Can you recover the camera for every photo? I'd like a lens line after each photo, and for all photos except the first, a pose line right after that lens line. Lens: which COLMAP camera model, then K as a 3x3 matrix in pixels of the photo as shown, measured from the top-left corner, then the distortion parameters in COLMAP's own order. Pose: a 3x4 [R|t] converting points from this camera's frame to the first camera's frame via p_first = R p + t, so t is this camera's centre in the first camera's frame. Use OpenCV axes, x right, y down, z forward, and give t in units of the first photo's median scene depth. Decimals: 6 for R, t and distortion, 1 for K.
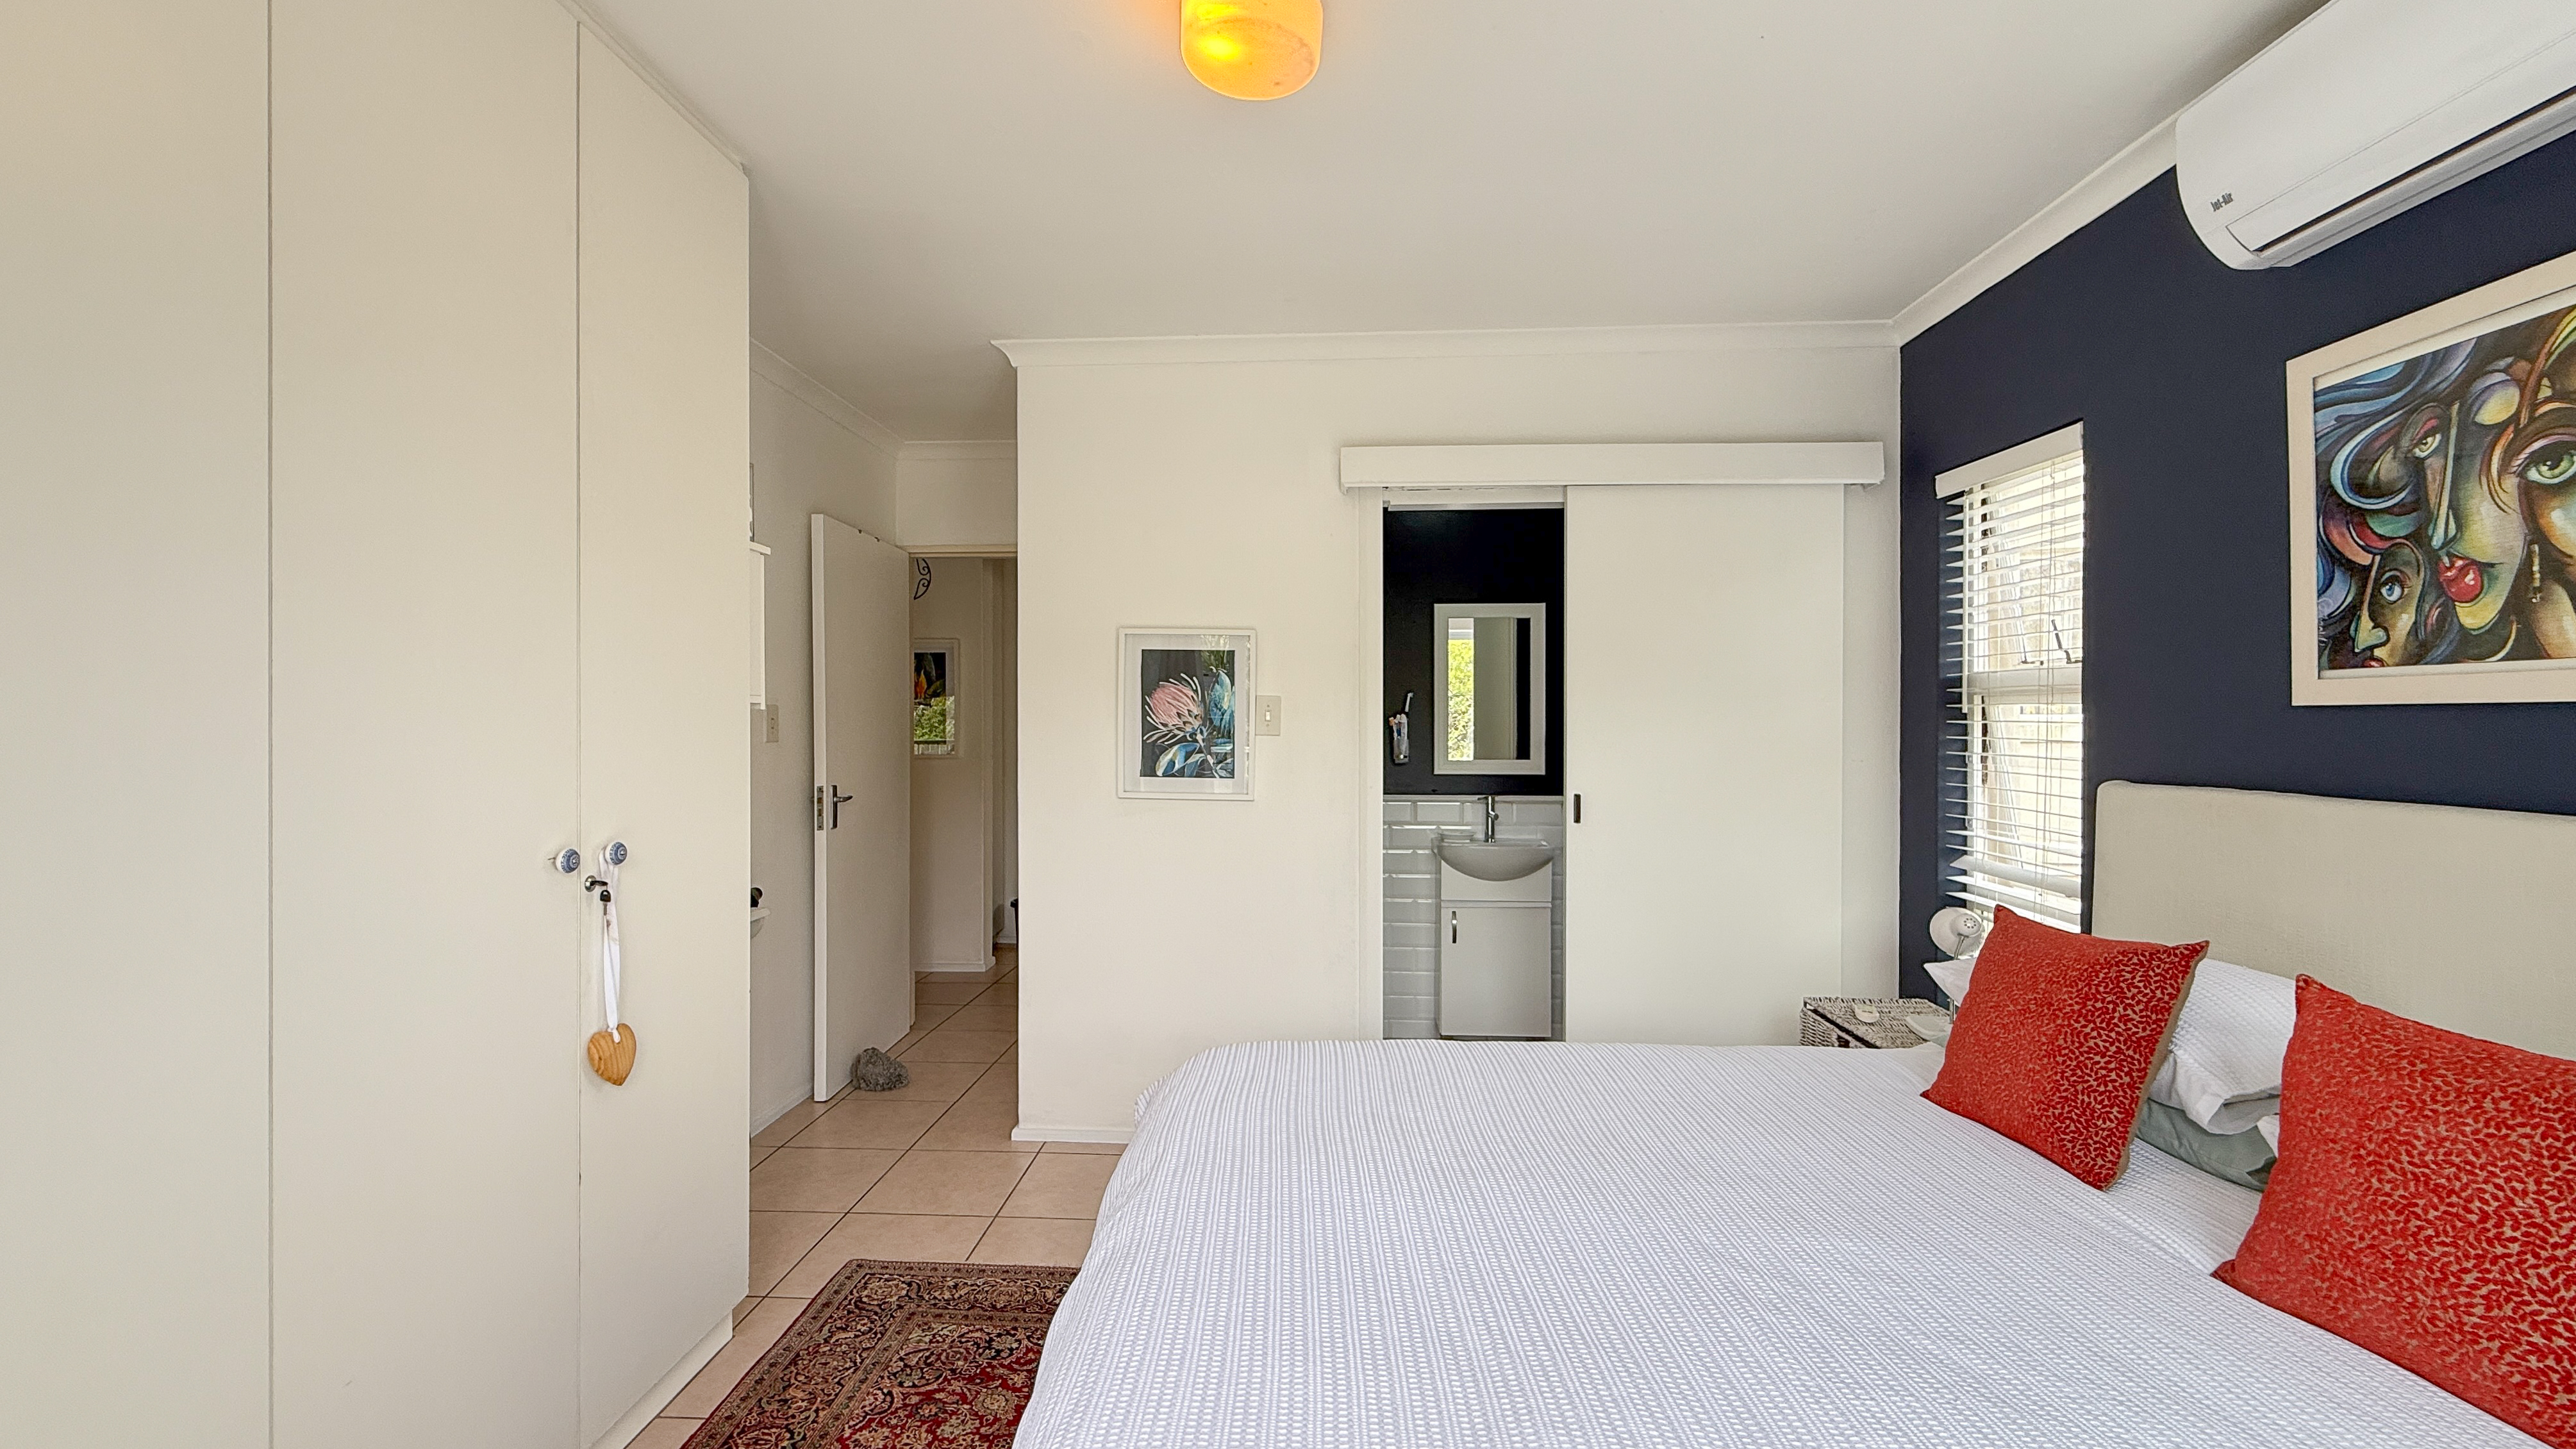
lens RADIAL K [[1037.2, 0, 1294.9], [0, 1037.2, 722.4], [0, 0, 1]] dist [0.000630, 0.000462]
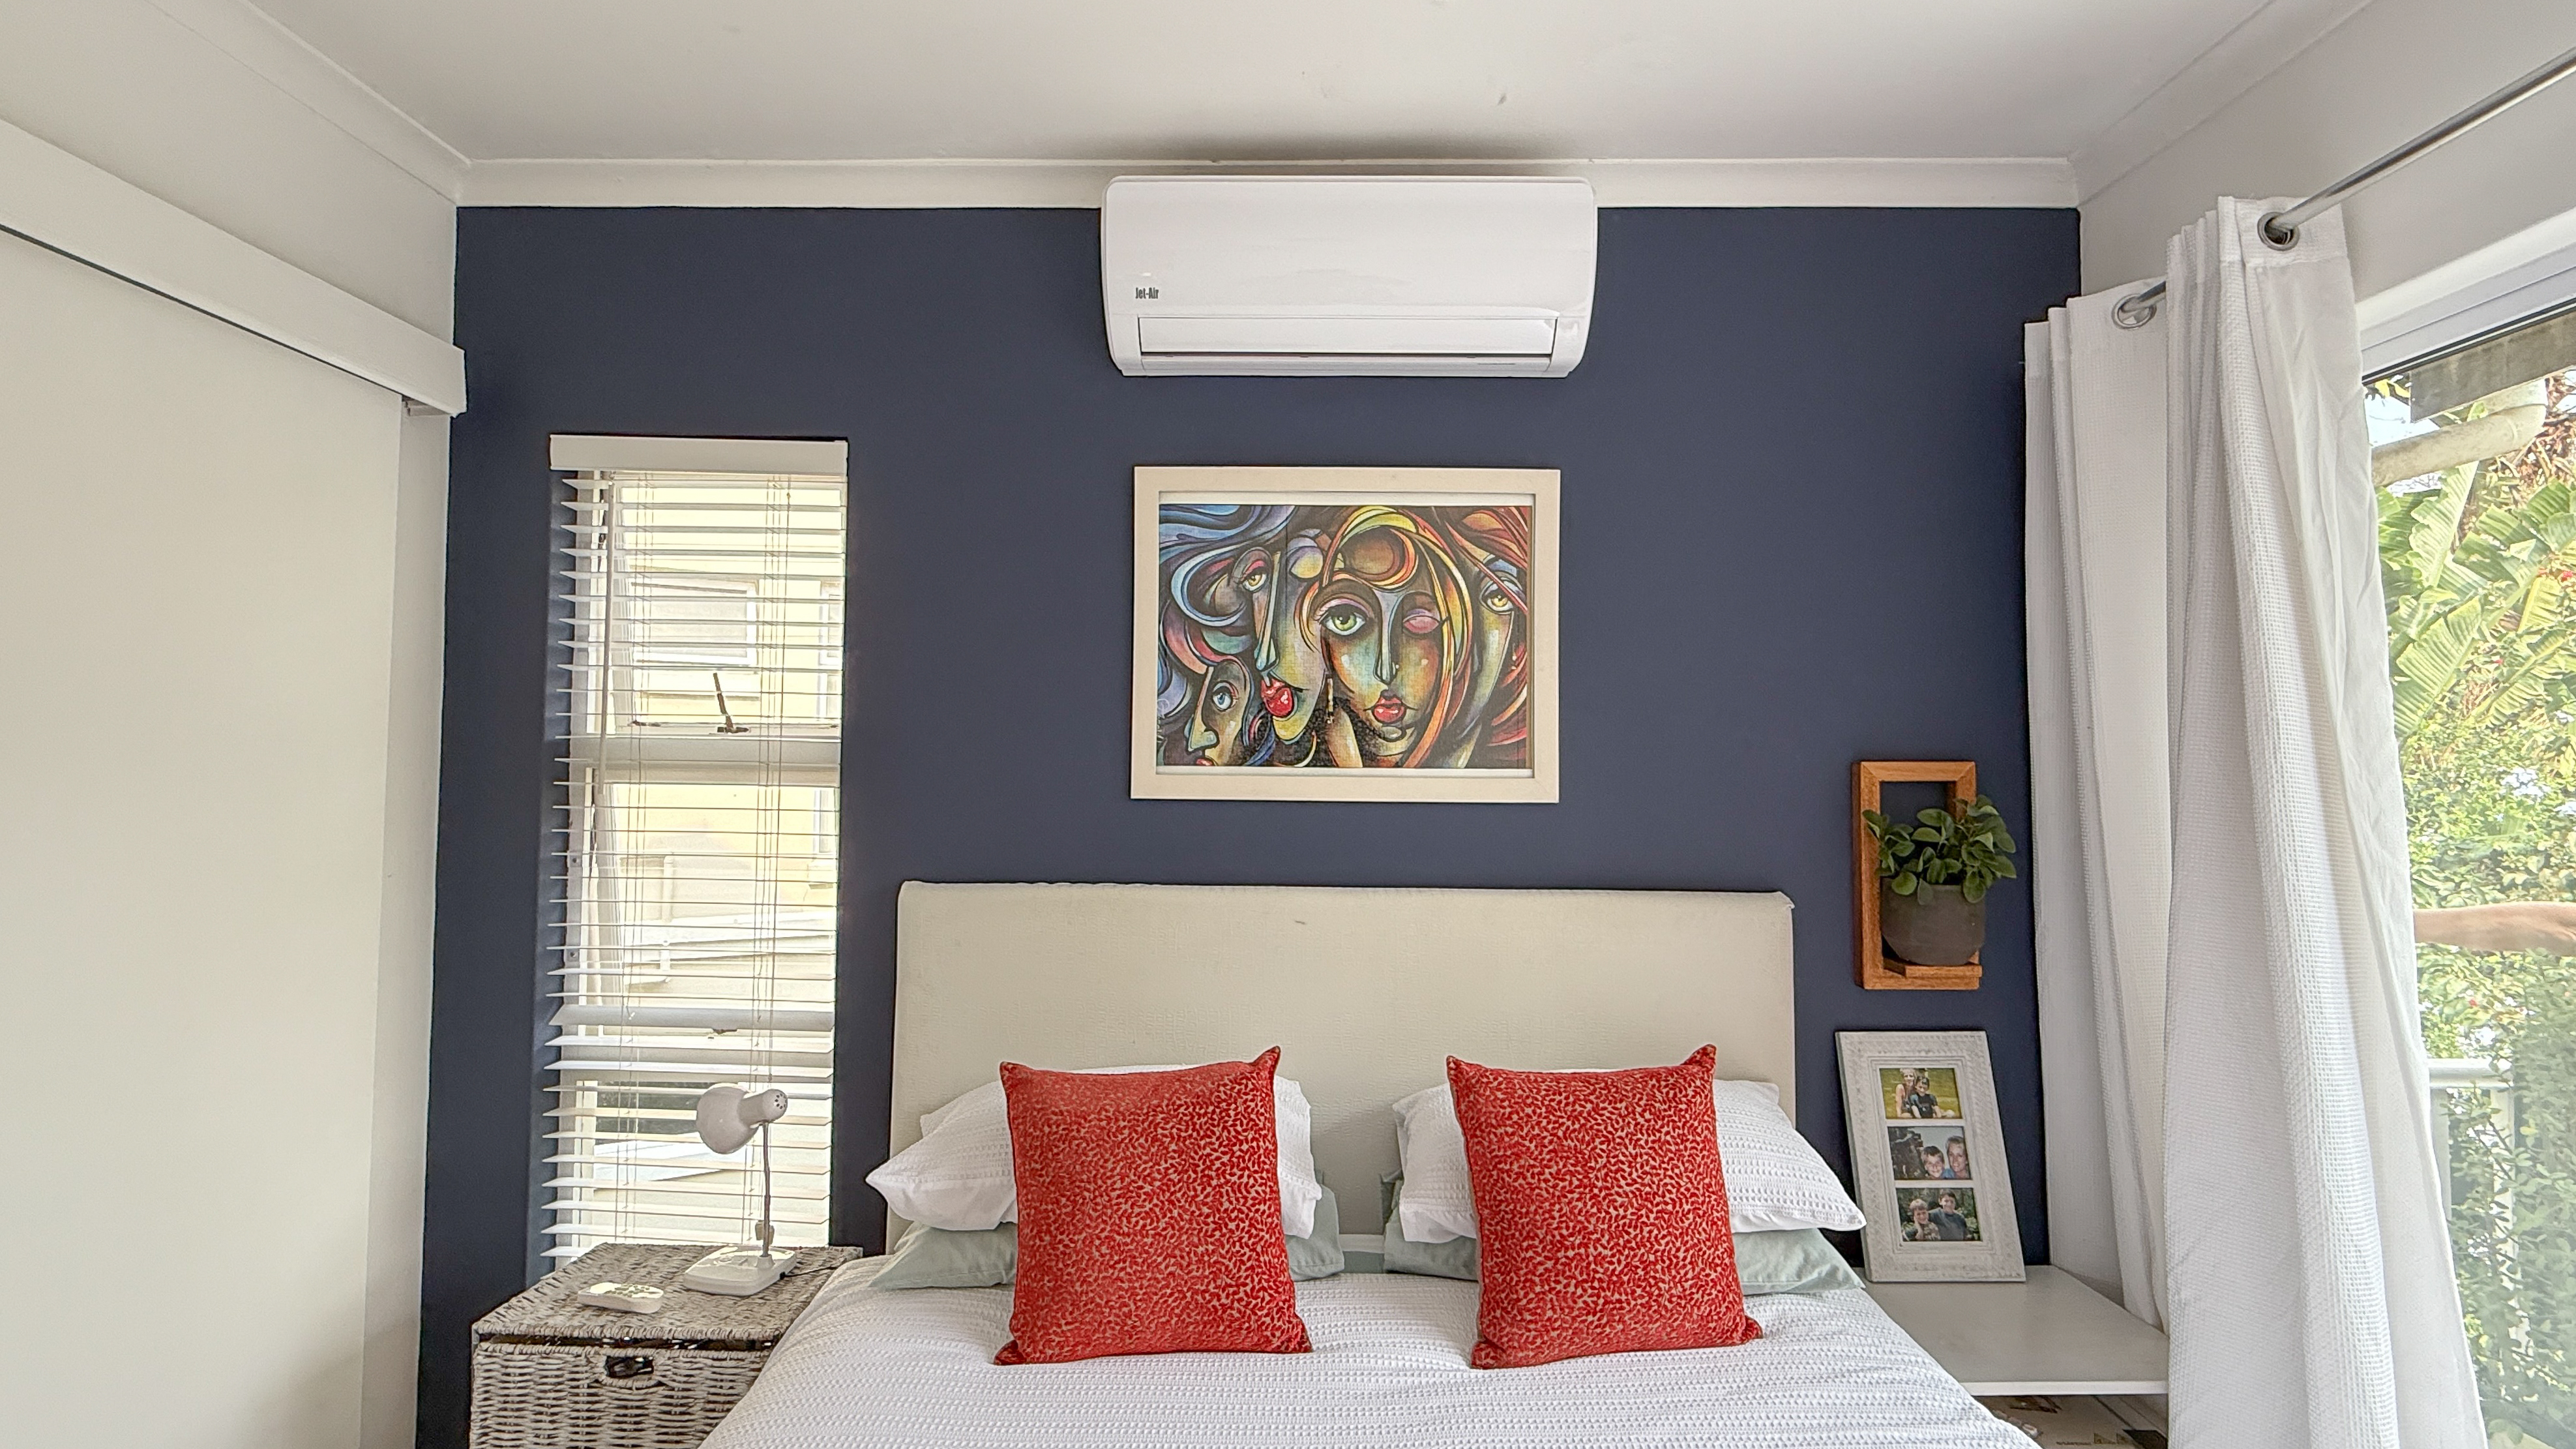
lens RADIAL K [[1201.3, 0, 1288.0], [0, 1201.3, 726.6], [0, 0, 1]] dist [0.000471, 0.000138]
pose [[-0.020734, 0.035745, 0.999146, -0.266311], [-0.009513, 0.999308, -0.035948, -0.051071], [-0.999740, -0.010250, -0.020379, 0.966177]]
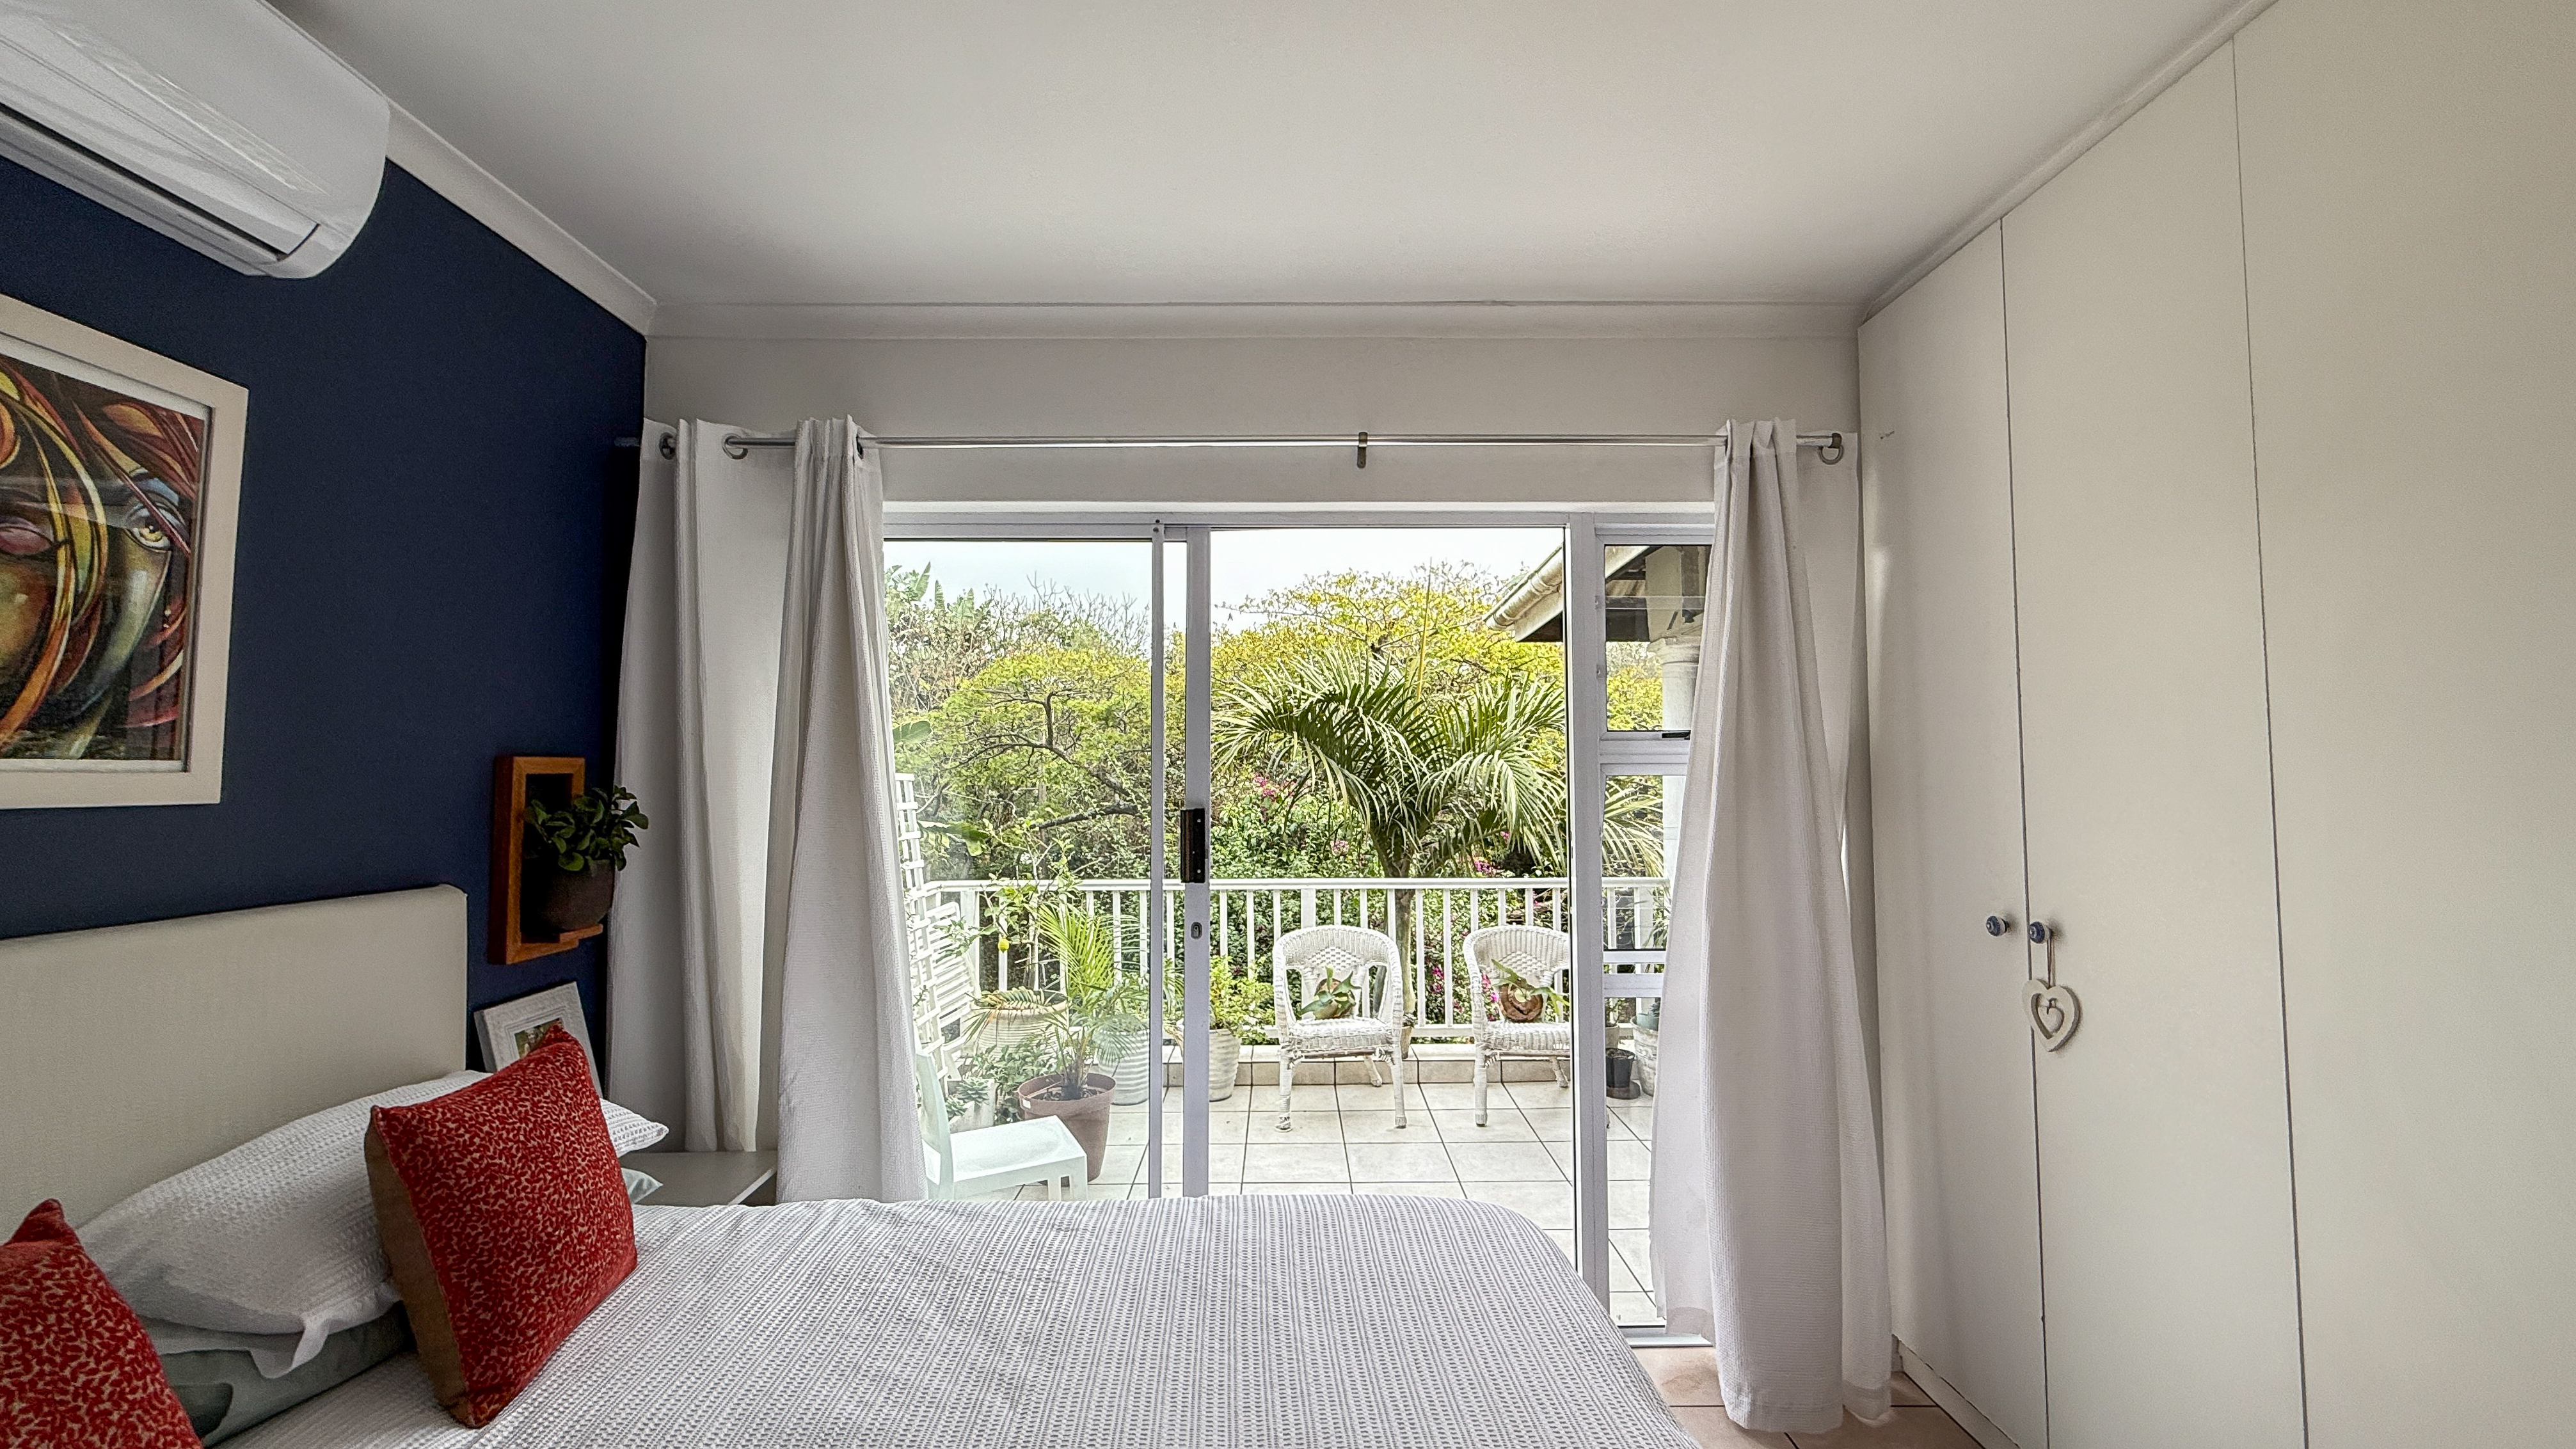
lens RADIAL K [[1037.2, 0, 1287.1], [0, 1037.2, 715.0], [0, 0, 1]] dist [0.000630, 0.000462]
pose [[-0.999035, -0.000905, -0.043909, 0.160920], [0.001809, 0.998091, -0.061733, -0.036936], [0.043881, -0.061752, -0.997126, 1.588915]]
